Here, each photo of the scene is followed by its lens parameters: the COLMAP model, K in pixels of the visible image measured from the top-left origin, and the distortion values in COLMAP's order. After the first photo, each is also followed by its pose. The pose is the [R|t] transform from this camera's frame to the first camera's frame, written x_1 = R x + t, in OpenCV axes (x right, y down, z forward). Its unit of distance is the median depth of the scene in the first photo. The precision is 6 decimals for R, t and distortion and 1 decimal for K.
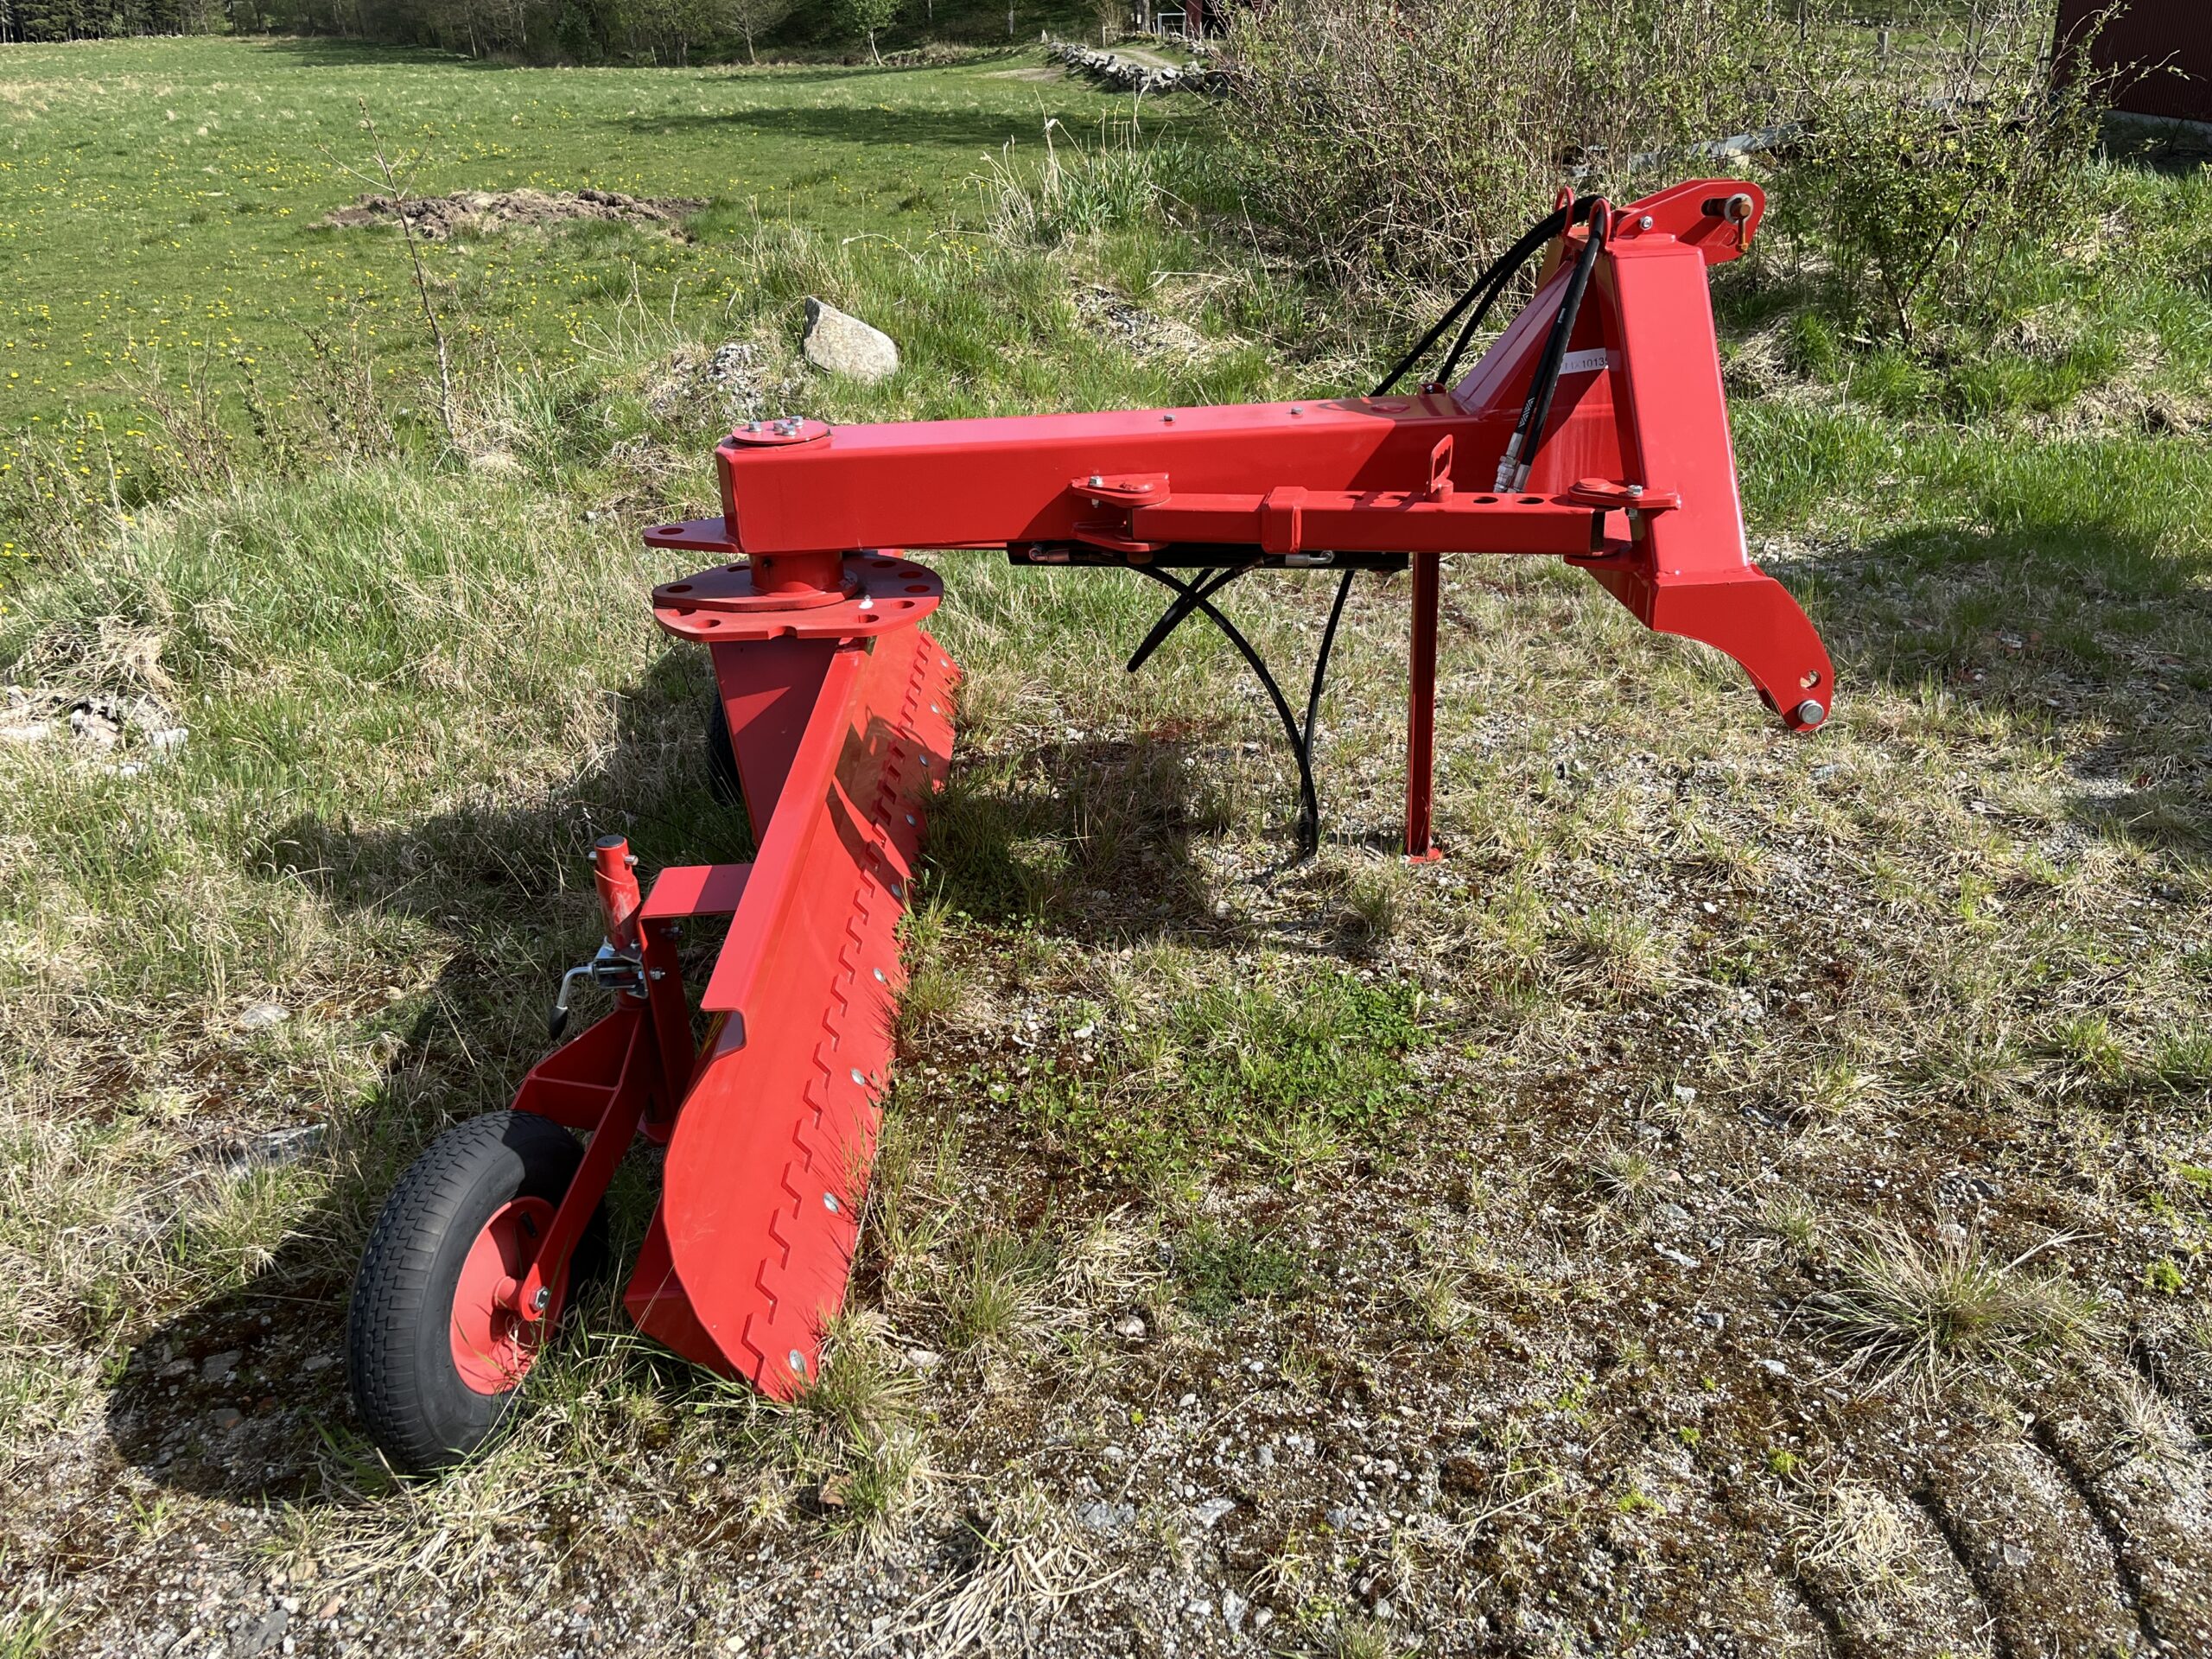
lens RADIAL K [[1757.7, 0, 1106.0], [0, 1757.7, 829.5], [0, 0, 1]] dist [0.079306, -0.138988]
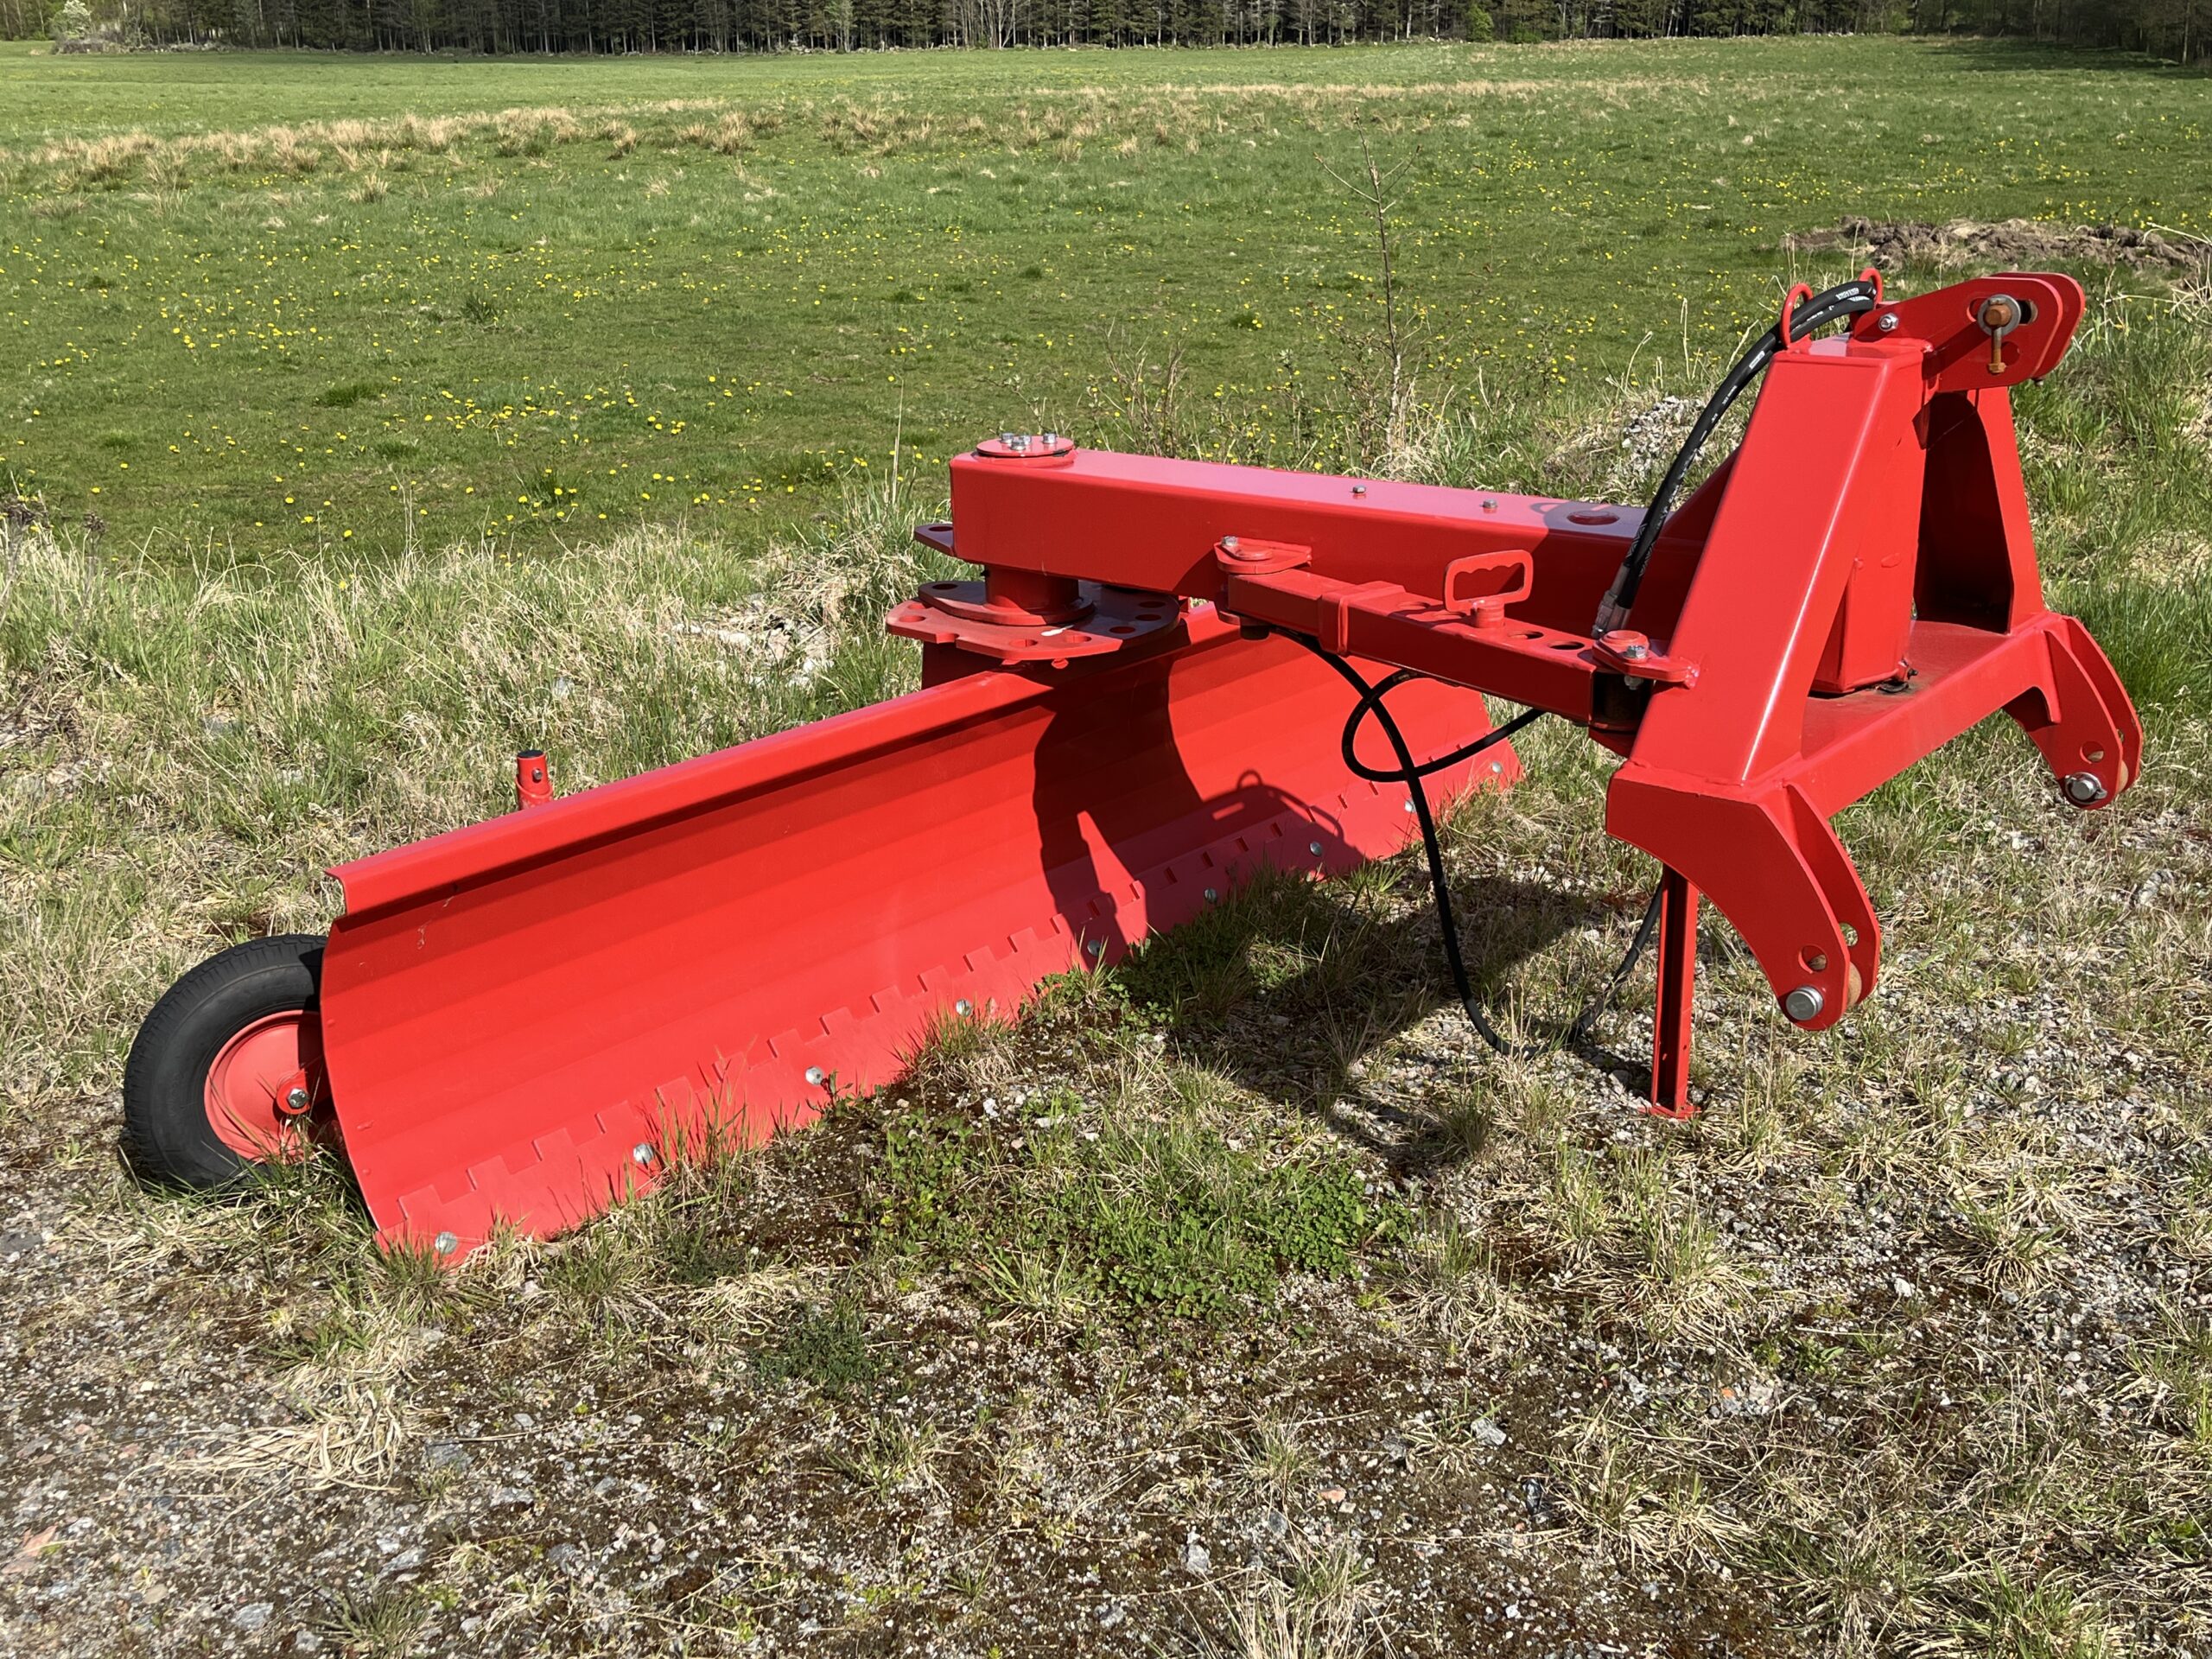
lens RADIAL K [[2101.4, 0, 1106.0], [0, 2101.4, 829.5], [0, 0, 1]] dist [-0.006026, 0.013649]
pose [[0.736884, 0.243206, -0.630756, 0.777193], [-0.280510, 0.958930, 0.042036, -0.099818], [0.615074, 0.145958, 0.774842, 0.181284]]
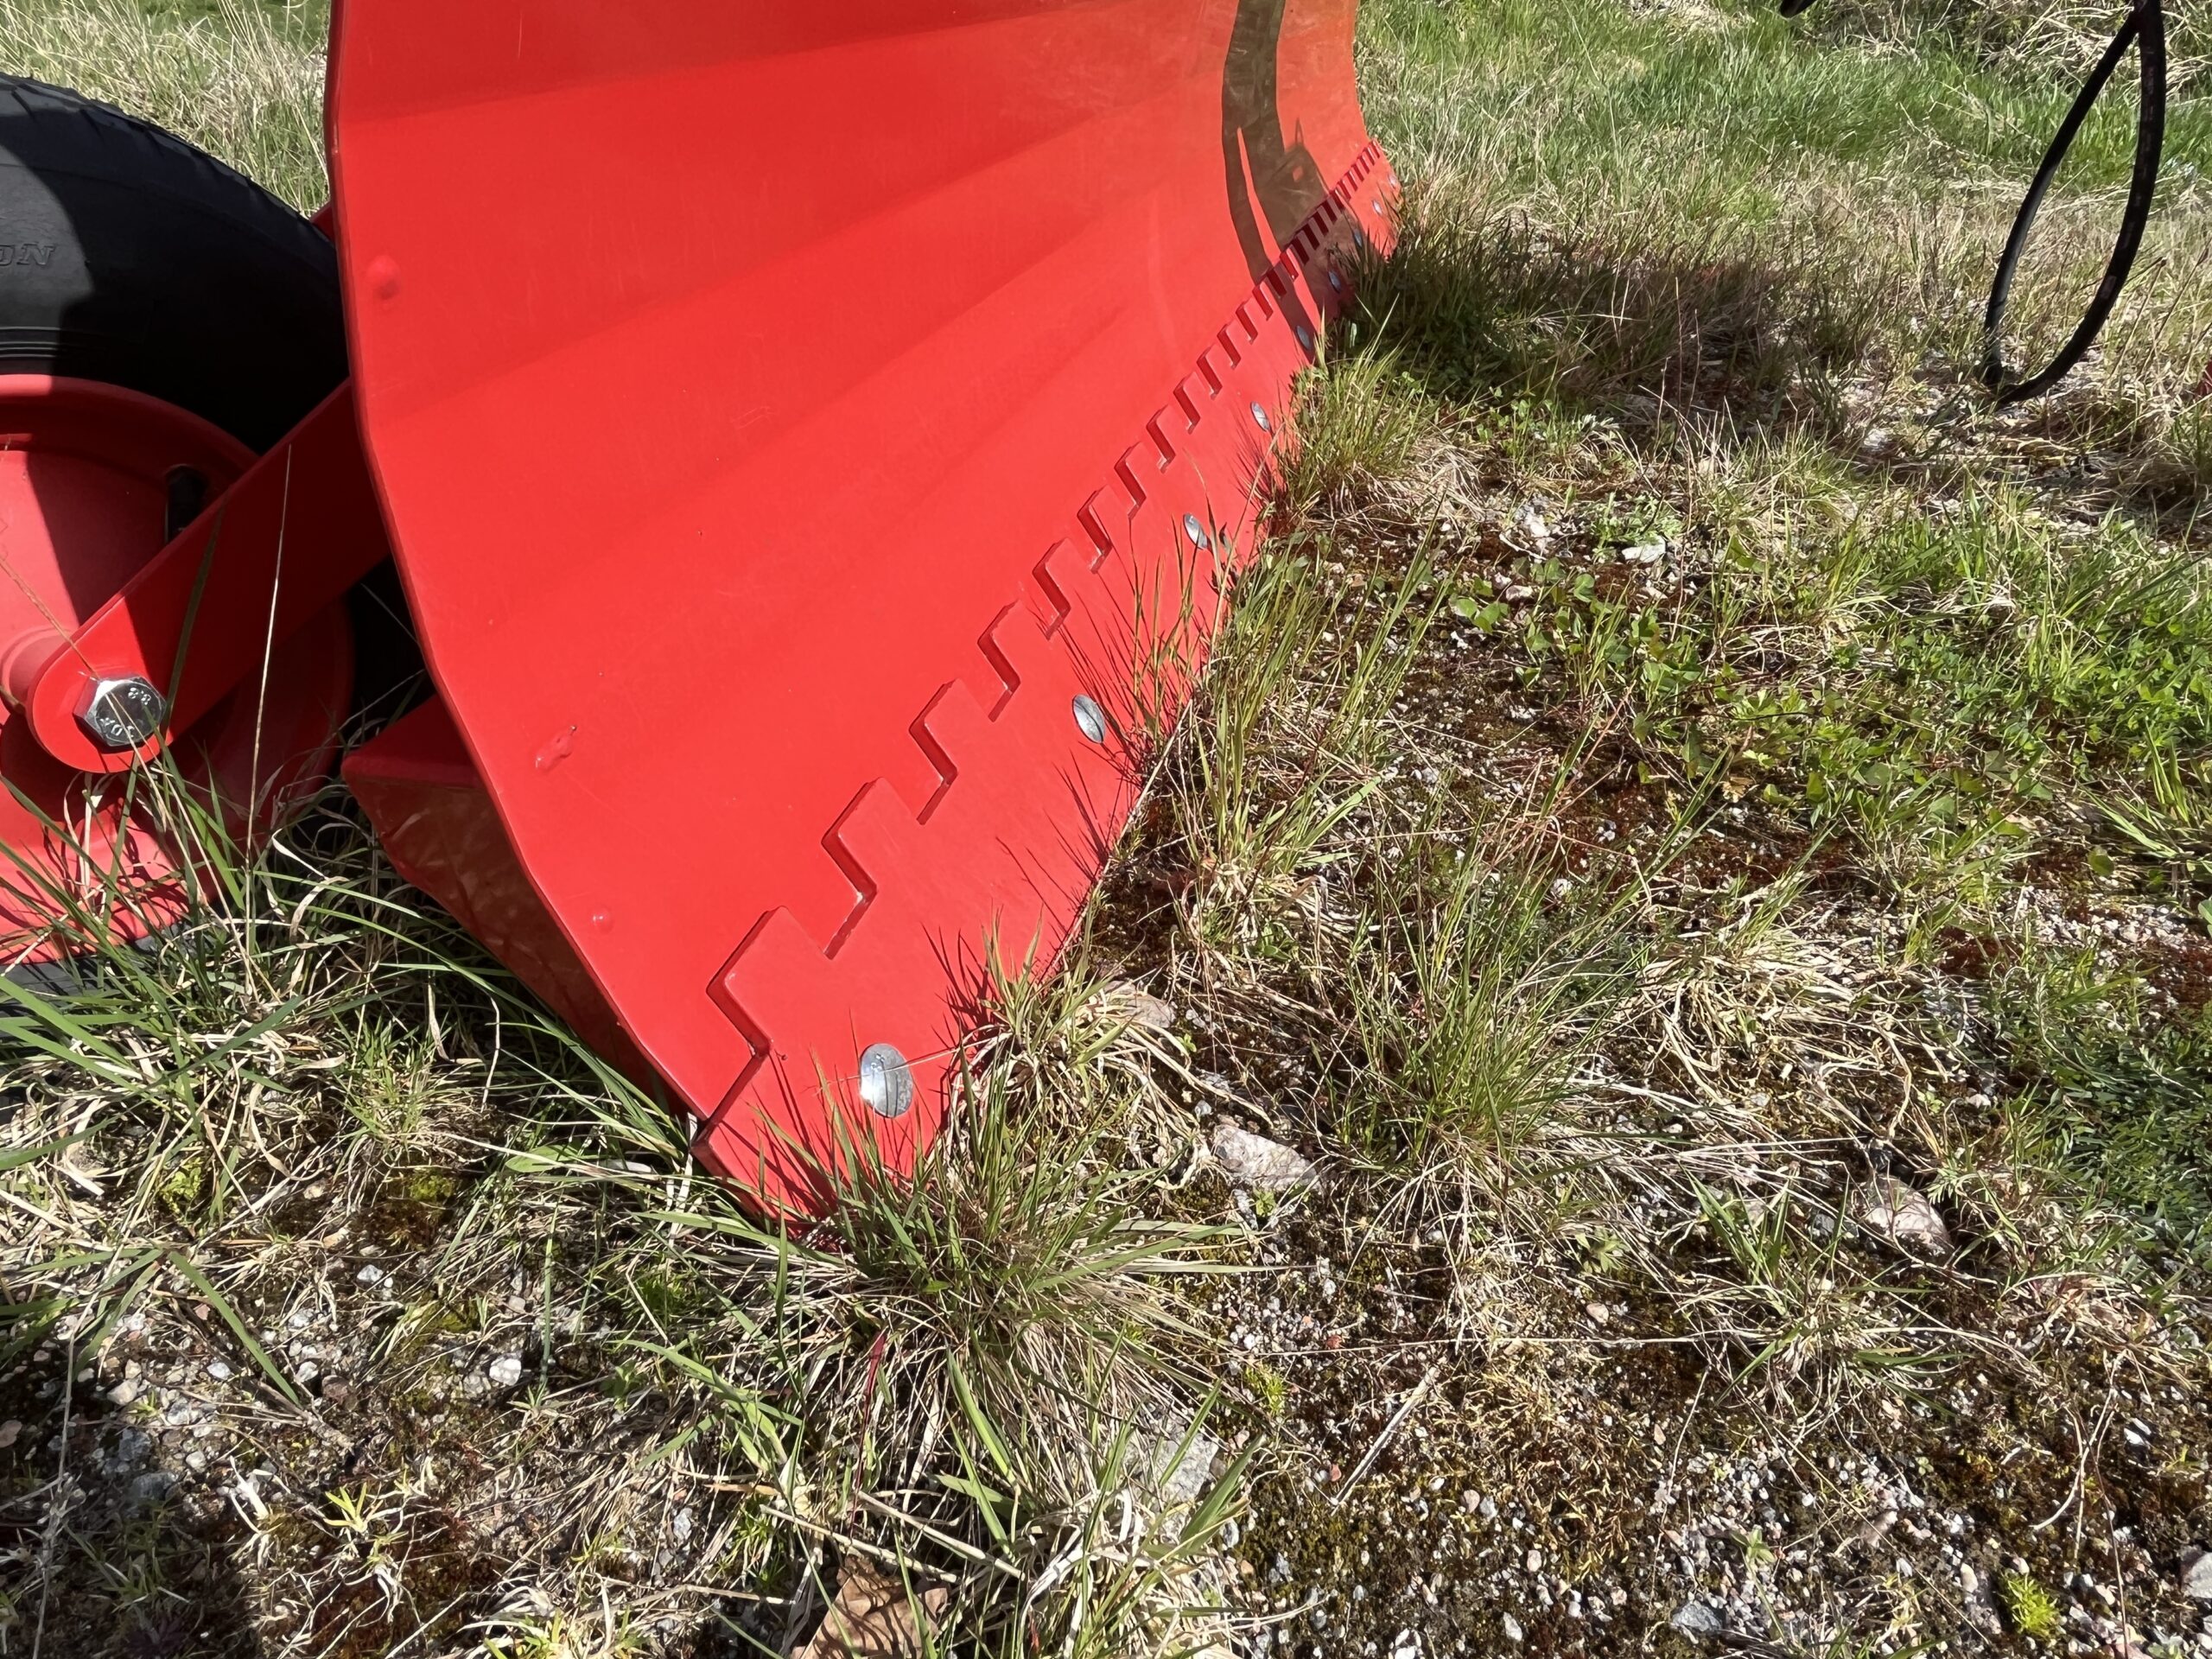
lens RADIAL K [[1382.4, 0, 1067.5], [0, 1382.4, 803.8], [0, 0, 1]] dist [-0.004215, 0.000007]
pose [[0.956235, 0.201134, -0.212507, -0.086474], [-0.170057, 0.973048, 0.155752, 0.181430], [0.238106, -0.112798, 0.964667, 0.679297]]
